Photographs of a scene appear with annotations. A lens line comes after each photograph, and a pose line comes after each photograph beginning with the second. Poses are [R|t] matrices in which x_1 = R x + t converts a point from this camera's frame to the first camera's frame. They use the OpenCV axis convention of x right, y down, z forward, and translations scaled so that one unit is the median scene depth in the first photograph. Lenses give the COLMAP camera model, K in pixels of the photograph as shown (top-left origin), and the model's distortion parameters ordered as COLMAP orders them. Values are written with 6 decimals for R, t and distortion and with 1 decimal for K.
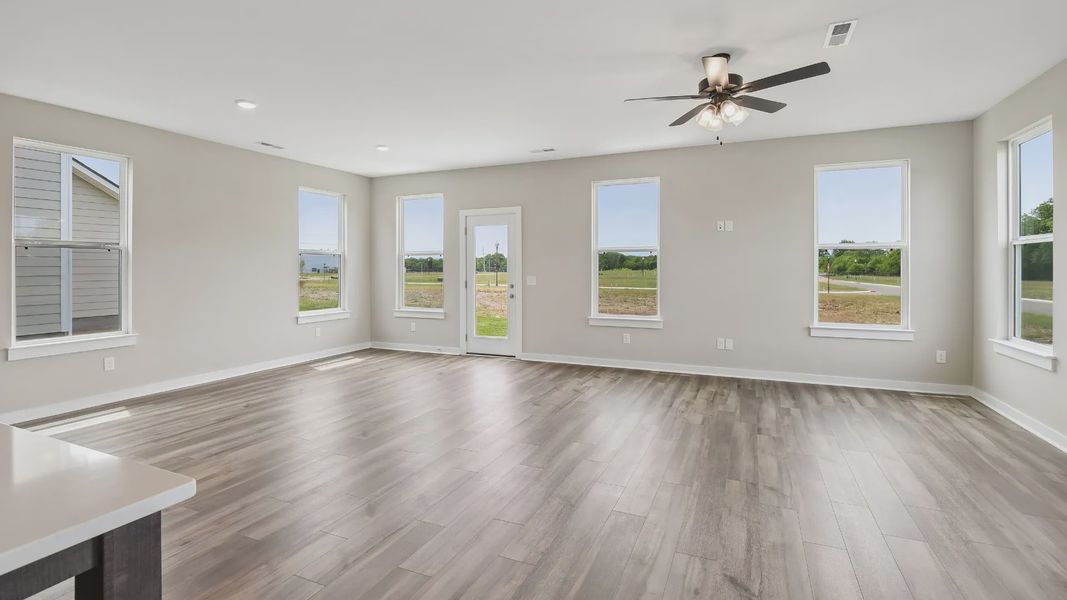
lens RADIAL K [[492.8, 0, 533.8], [0, 492.8, 266.7], [0, 0, 1]] dist [-0.012360, 0.000298]
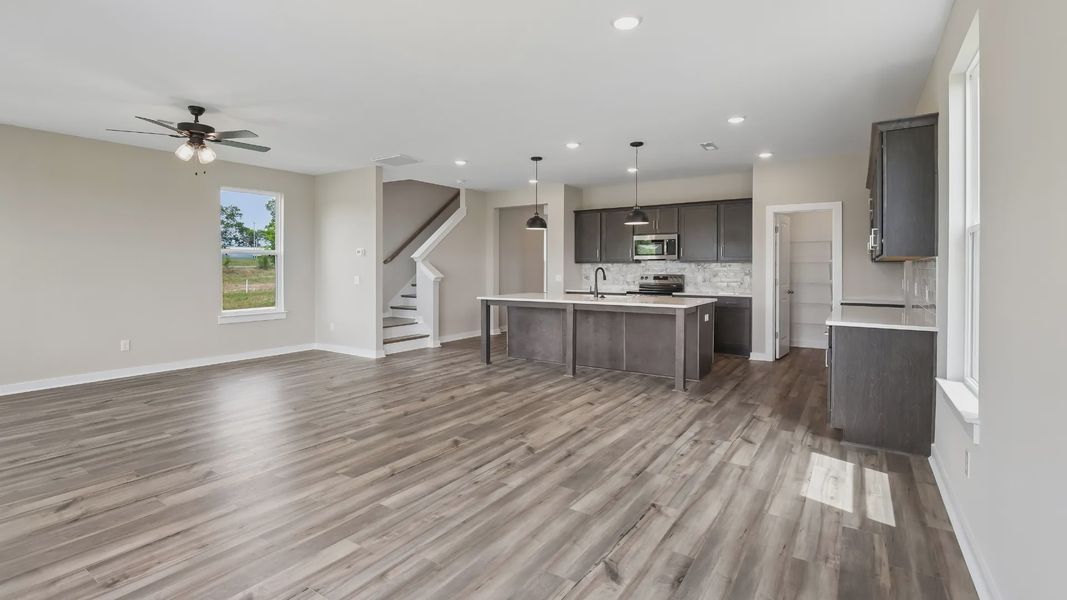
lens RADIAL K [[492.8, 0, 533.8], [0, 492.8, 266.7], [0, 0, 1]] dist [-0.012360, 0.000298]
pose [[-0.986428, 0.002593, 0.164171, -0.381025], [0.002025, 0.999991, -0.003624, 0.002690], [-0.164179, -0.003242, -0.986425, 1.125898]]
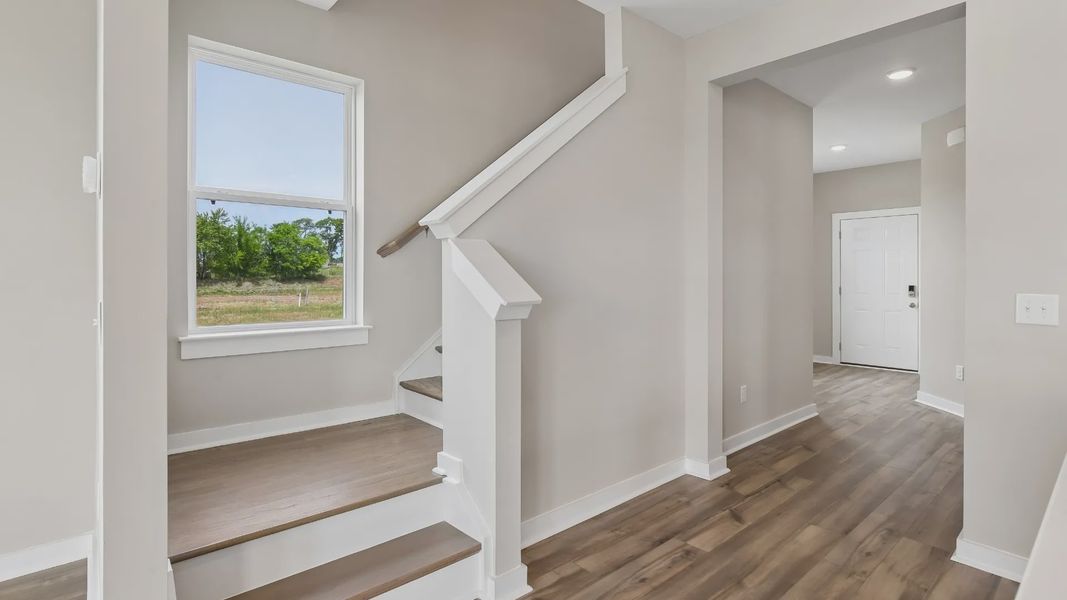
lens RADIAL K [[516.9, 0, 535.9], [0, 516.9, 276.4], [0, 0, 1]] dist [-0.002185, -0.000029]
pose [[-0.910024, 0.003558, 0.414540, -0.075989], [0.002513, 0.999992, -0.003067, 0.009918], [-0.414548, -0.001750, -0.910026, 0.210756]]
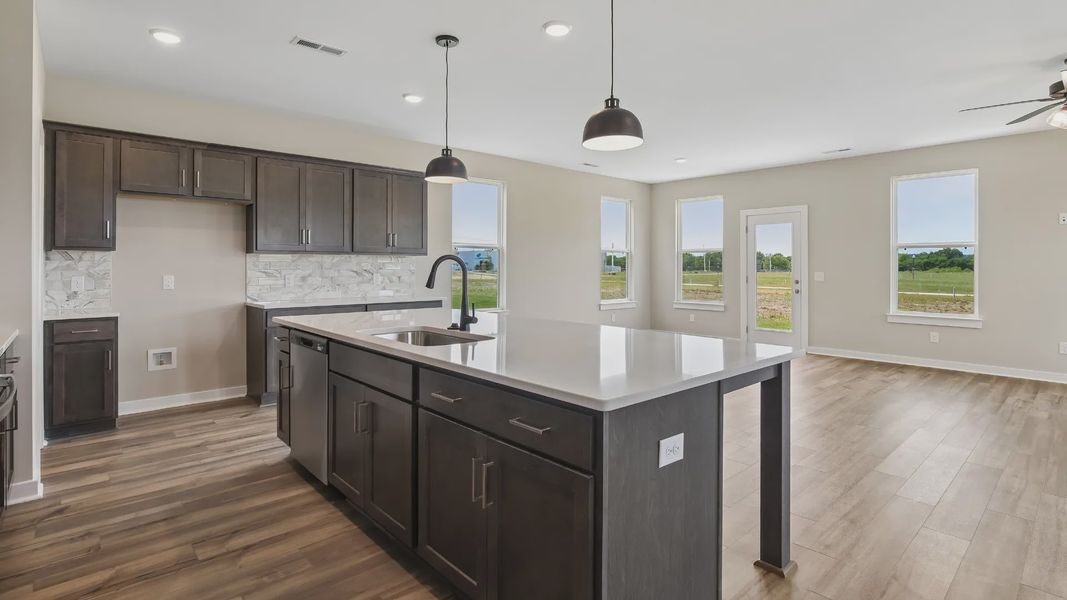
lens RADIAL K [[516.4, 0, 536.2], [0, 516.4, 262.4], [0, 0, 1]] dist [-0.005842, 0.000893]
pose [[0.917084, 0.001271, -0.398692, -0.123609], [-0.003908, 0.999976, -0.005802, 0.007976], [0.398675, 0.006879, 0.917067, -0.234801]]
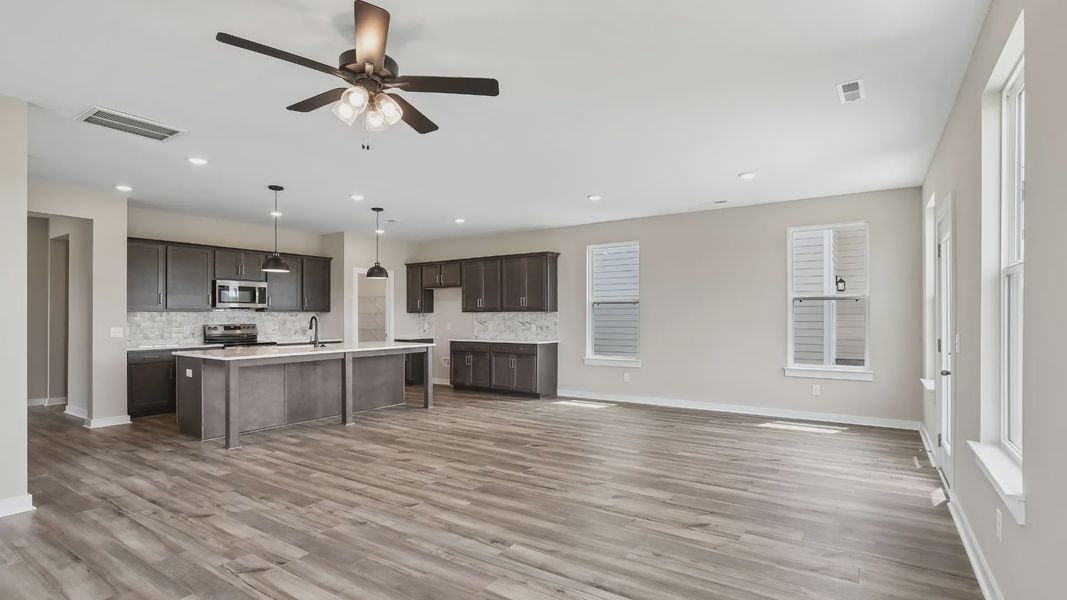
lens RADIAL K [[508.2, 0, 538.1], [0, 508.2, 316.5], [0, 0, 1]] dist [-0.014606, -0.000036]
pose [[-0.165572, 0.003383, -0.986192, 0.567214], [0.002969, 0.999991, 0.002932, -0.000385], [0.986193, -0.002442, -0.165580, 0.720029]]
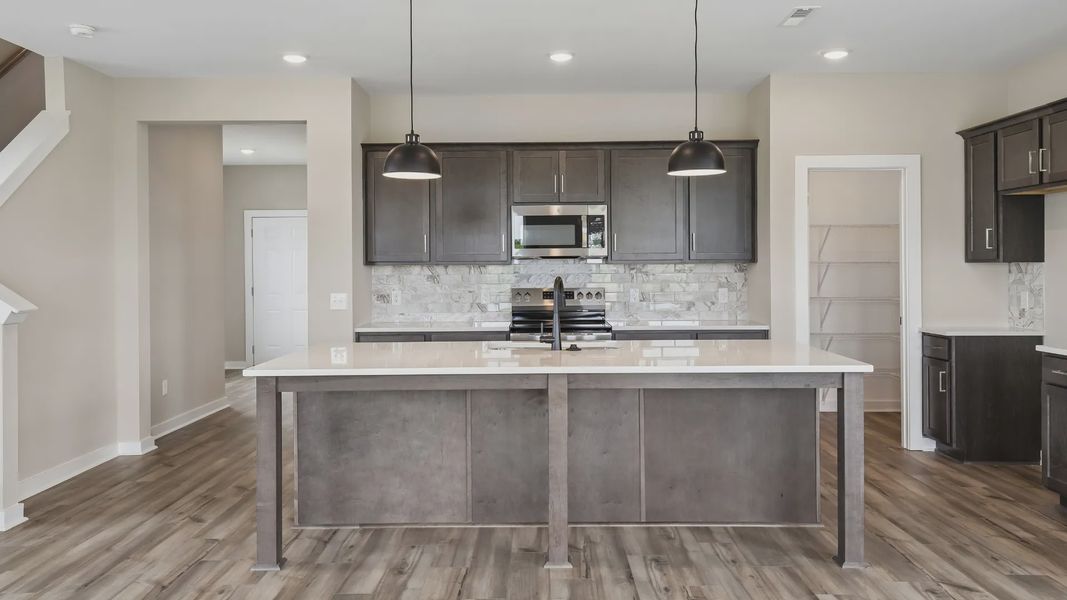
lens RADIAL K [[831.1, 0, 532.1], [0, 831.1, 272.4], [0, 0, 1]] dist [0.037362, -0.001860]
pose [[-0.915984, 0.011999, -0.401036, -0.048540], [0.009427, 0.999920, 0.008386, -0.009494], [0.401104, 0.003901, -0.916024, 0.747339]]
